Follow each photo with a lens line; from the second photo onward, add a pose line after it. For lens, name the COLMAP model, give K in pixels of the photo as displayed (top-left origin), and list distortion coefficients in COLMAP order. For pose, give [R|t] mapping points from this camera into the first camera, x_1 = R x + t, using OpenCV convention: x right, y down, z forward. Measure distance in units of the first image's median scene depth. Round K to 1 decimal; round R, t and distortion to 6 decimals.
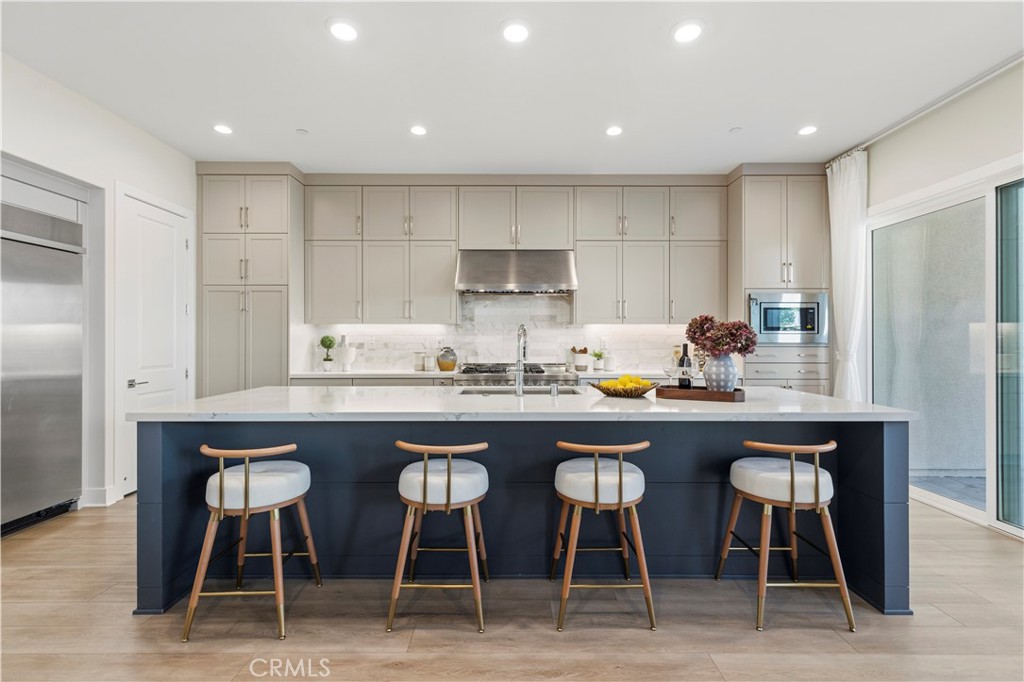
lens RADIAL K [[463.2, 0, 516.4], [0, 463.2, 340.7], [0, 0, 1]] dist [0.008845, -0.002070]
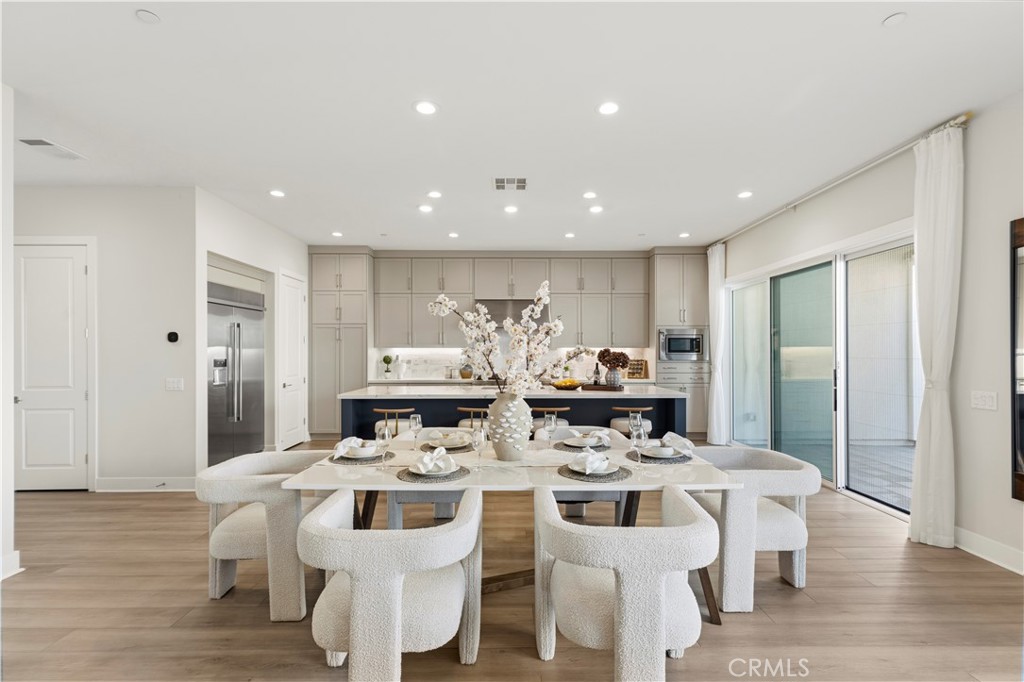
lens RADIAL K [[463.2, 0, 514.8], [0, 463.2, 351.9], [0, 0, 1]] dist [0.008845, -0.002070]
pose [[0.999996, -0.001934, 0.001846, 0.006142], [0.001935, 0.999998, -0.000445, -0.023167], [-0.001845, 0.000449, 0.999998, -0.569477]]
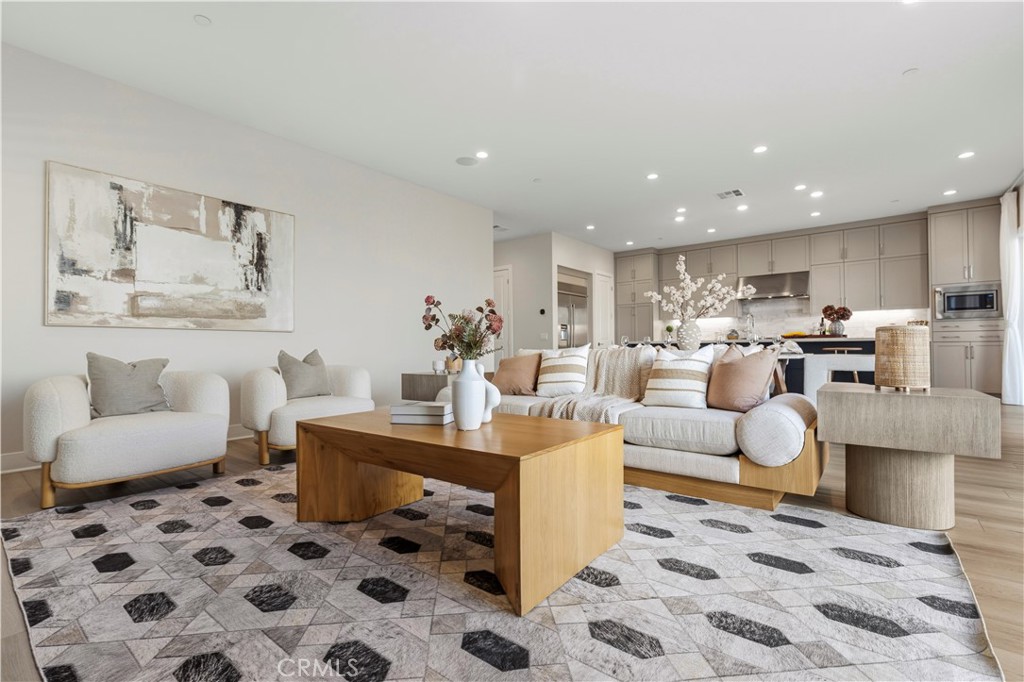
lens RADIAL K [[463.2, 0, 510.9], [0, 463.2, 337.5], [0, 0, 1]] dist [0.008845, -0.002070]
pose [[0.767781, -0.020502, -0.640385, 0.401584], [0.005065, 0.999651, -0.025931, 0.100080], [0.640693, 0.016666, 0.767616, -1.127071]]
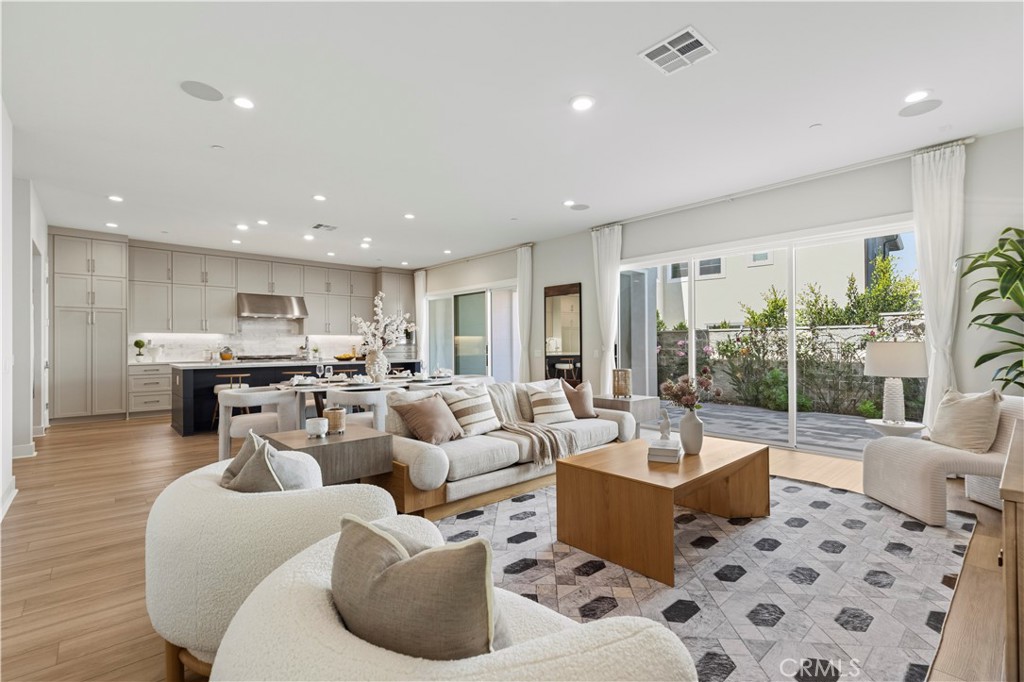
lens RADIAL K [[463.2, 0, 508.0], [0, 463.2, 349.0], [0, 0, 1]] dist [0.008845, -0.002070]
pose [[0.753725, -0.008583, 0.657134, -0.559500], [0.005619, 0.999962, 0.006616, 0.019067], [-0.657166, -0.001294, 0.753745, -1.151428]]
